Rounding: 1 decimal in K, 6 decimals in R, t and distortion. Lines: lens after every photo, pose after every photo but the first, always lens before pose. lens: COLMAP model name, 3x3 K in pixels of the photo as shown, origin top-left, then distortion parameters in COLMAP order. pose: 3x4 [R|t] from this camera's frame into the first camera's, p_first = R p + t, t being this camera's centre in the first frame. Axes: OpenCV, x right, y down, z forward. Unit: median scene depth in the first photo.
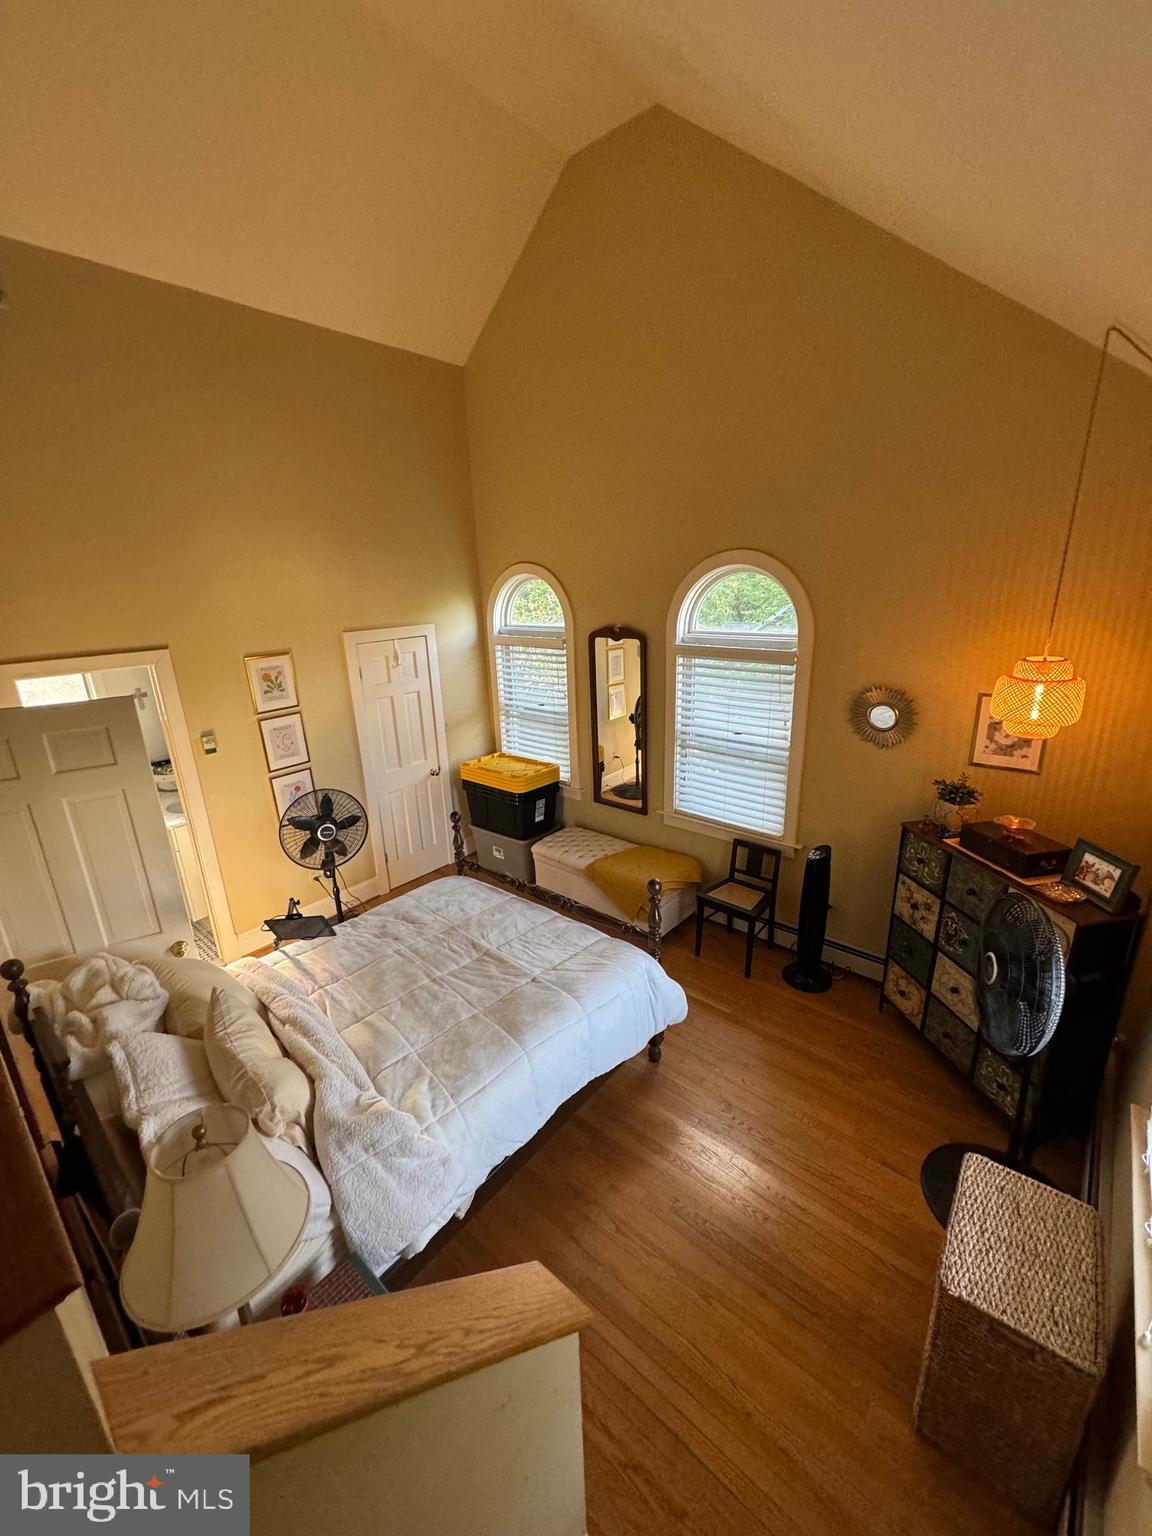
lens RADIAL K [[612.5, 0, 580.1], [0, 612.5, 772.0], [0, 0, 1]] dist [-0.002715, 0.000112]
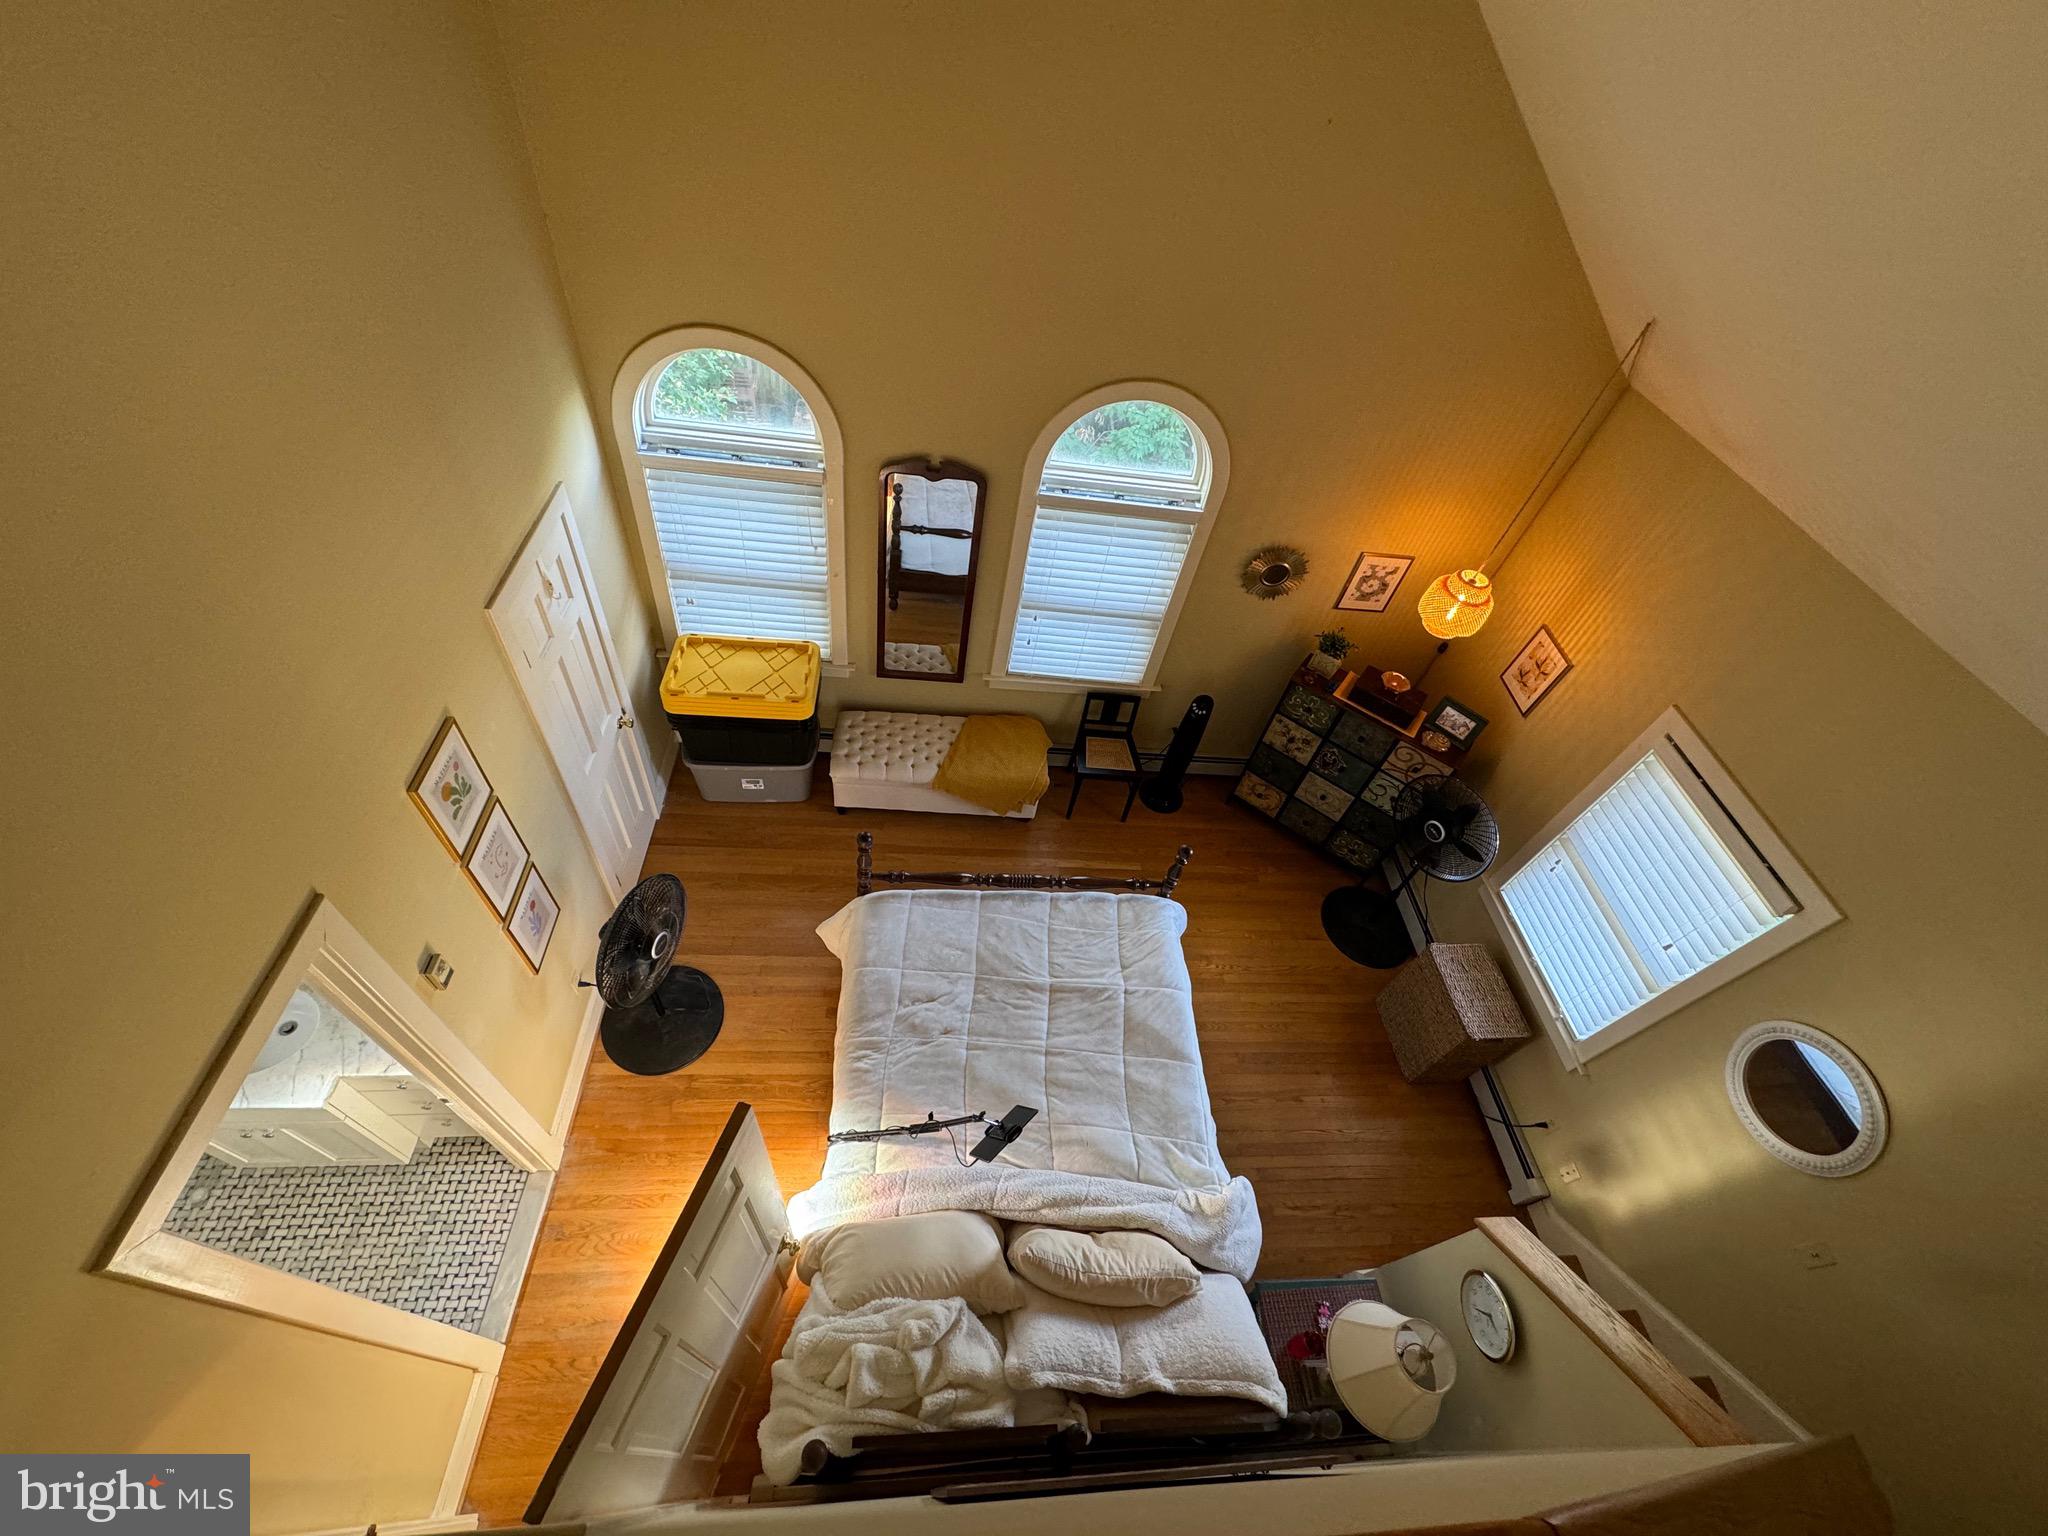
lens RADIAL K [[816.7, 0, 1027.7], [0, 816.7, 768.4], [0, 0, 1]] dist [-0.002715, 0.000112]
pose [[0.709050, -0.433608, 0.556086, -0.682894], [0.048105, 0.816505, 0.575331, -0.644549], [-0.703515, -0.381188, 0.599802, 0.405215]]
